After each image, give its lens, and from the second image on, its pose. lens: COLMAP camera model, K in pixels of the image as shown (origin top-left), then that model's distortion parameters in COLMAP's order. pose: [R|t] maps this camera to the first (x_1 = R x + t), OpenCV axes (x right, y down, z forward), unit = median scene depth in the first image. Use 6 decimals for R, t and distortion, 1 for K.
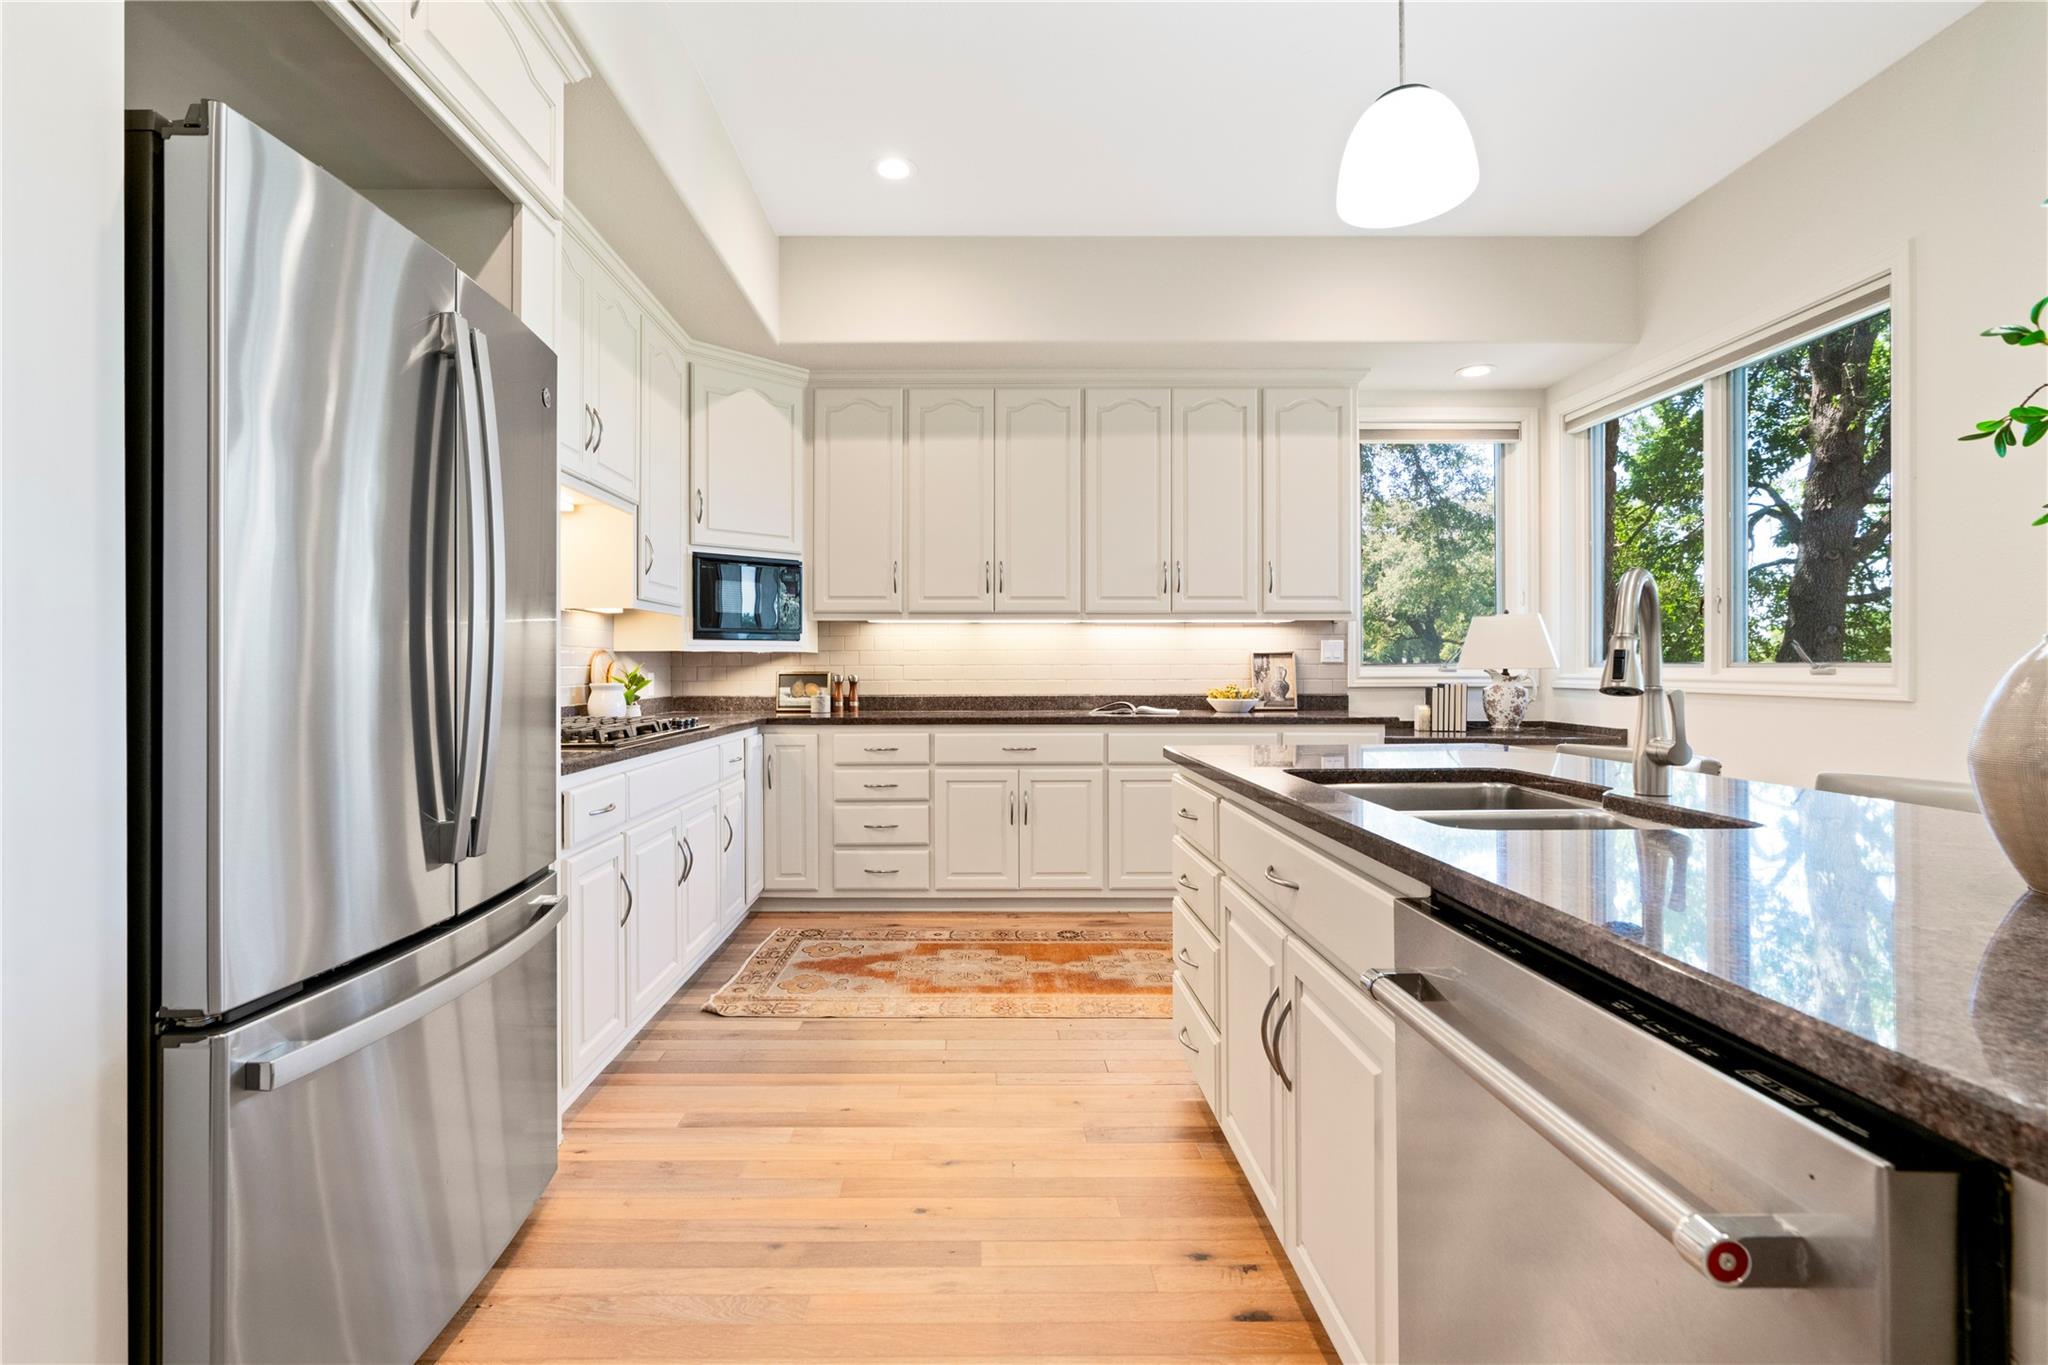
lens RADIAL K [[932.4, 0, 1009.7], [0, 932.4, 665.1], [0, 0, 1]] dist [0.000887, 0.001300]
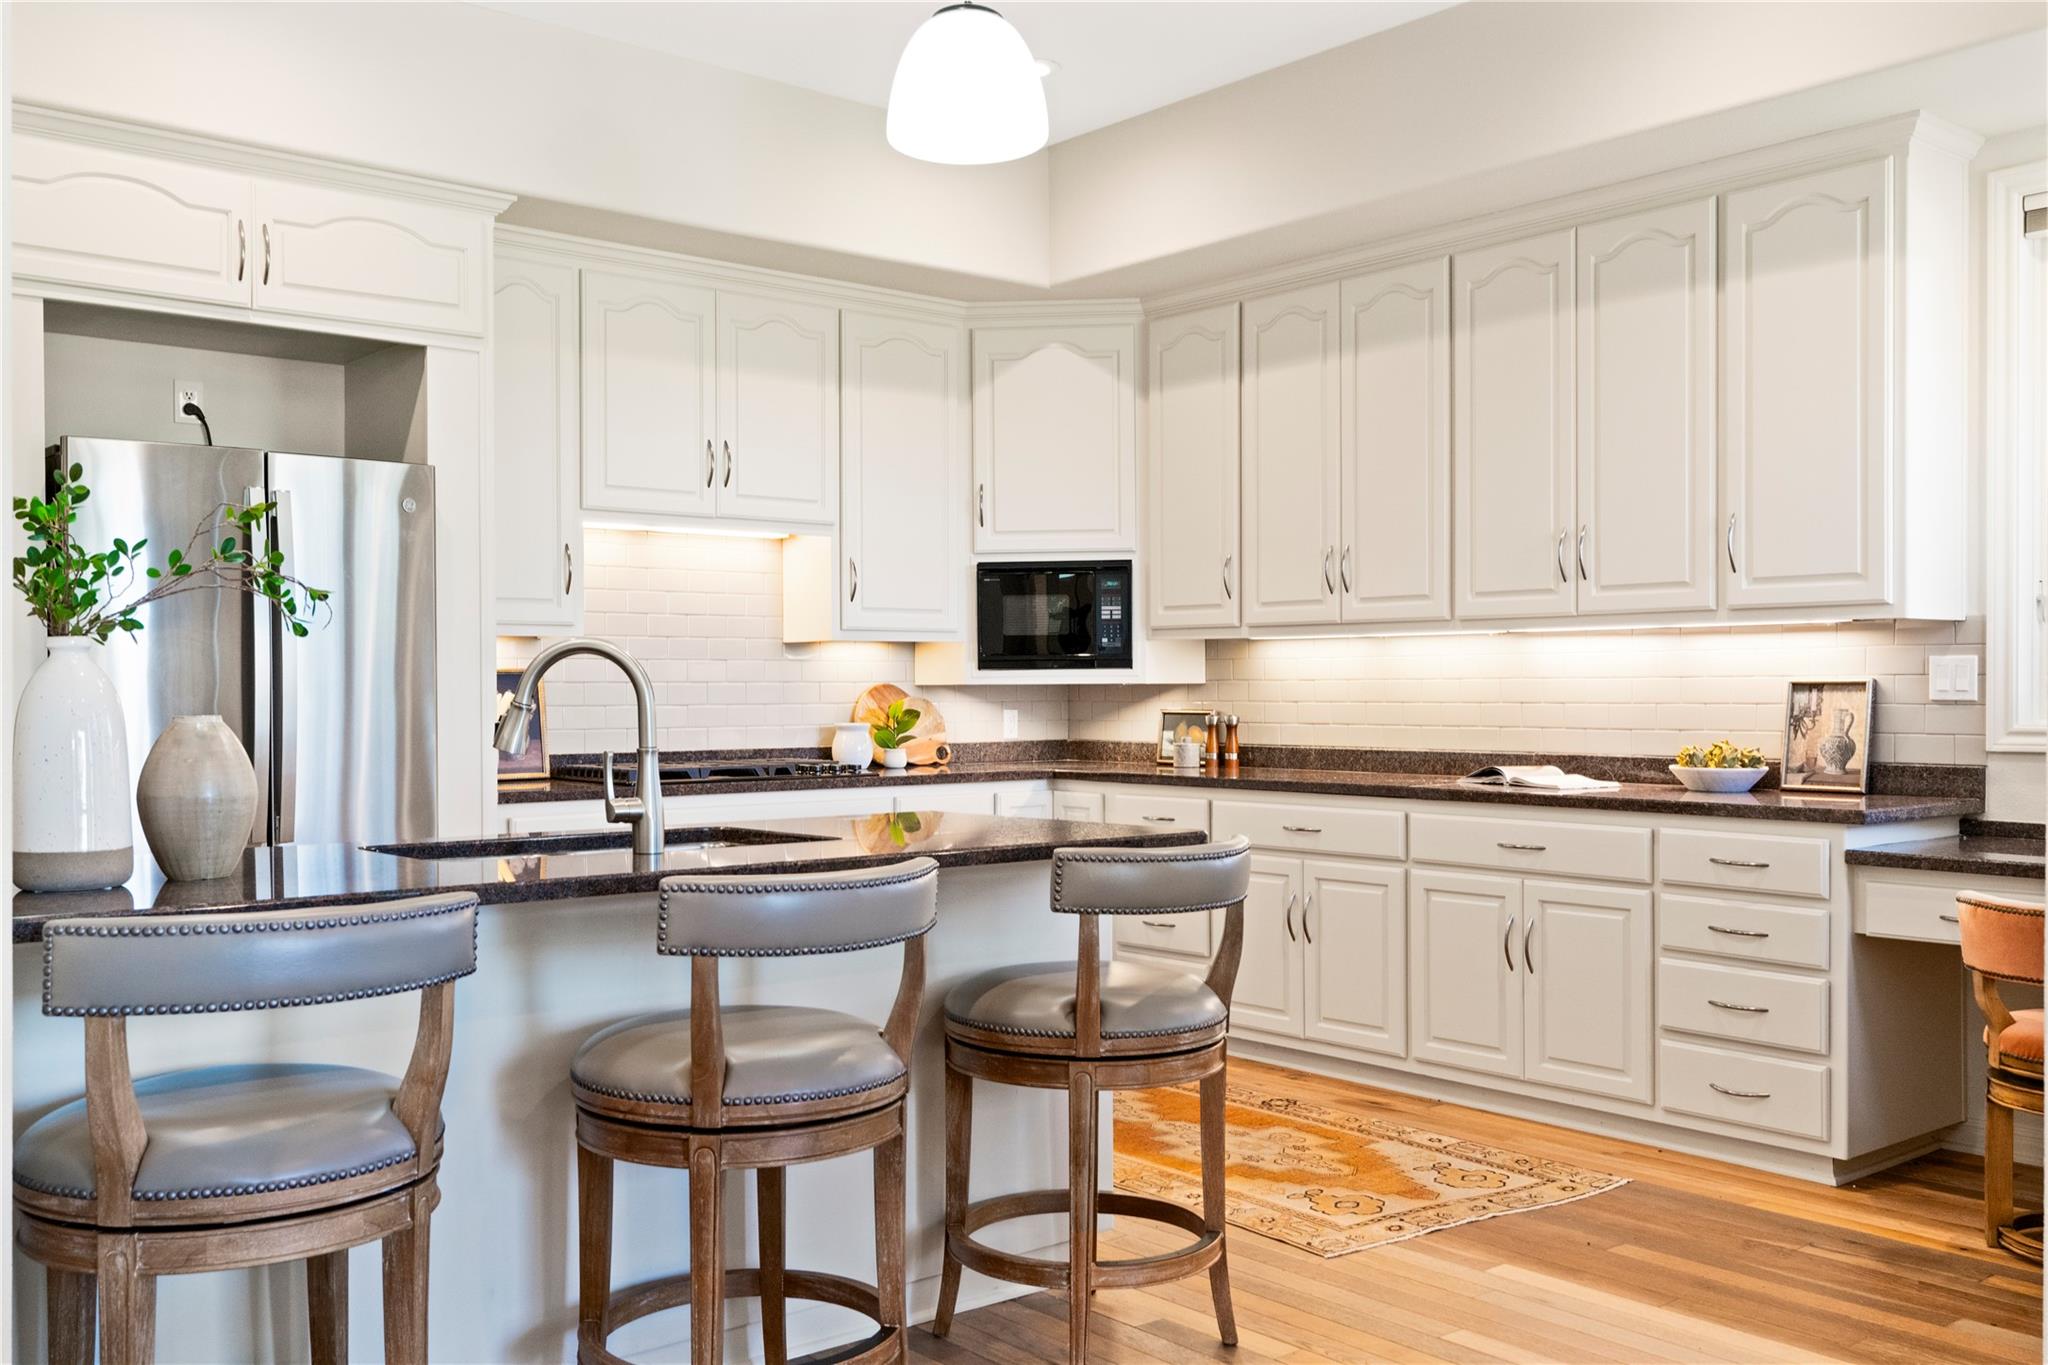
lens RADIAL K [[1837.6, 0, 1023.8], [0, 1837.6, 686.8], [0, 0, 1]] dist [0.001896, 0.000506]
pose [[0.640932, -0.000580, -0.767597, 0.830859], [-0.000967, 0.999998, -0.001563, -0.008873], [0.767597, 0.001744, 0.640930, 0.002431]]
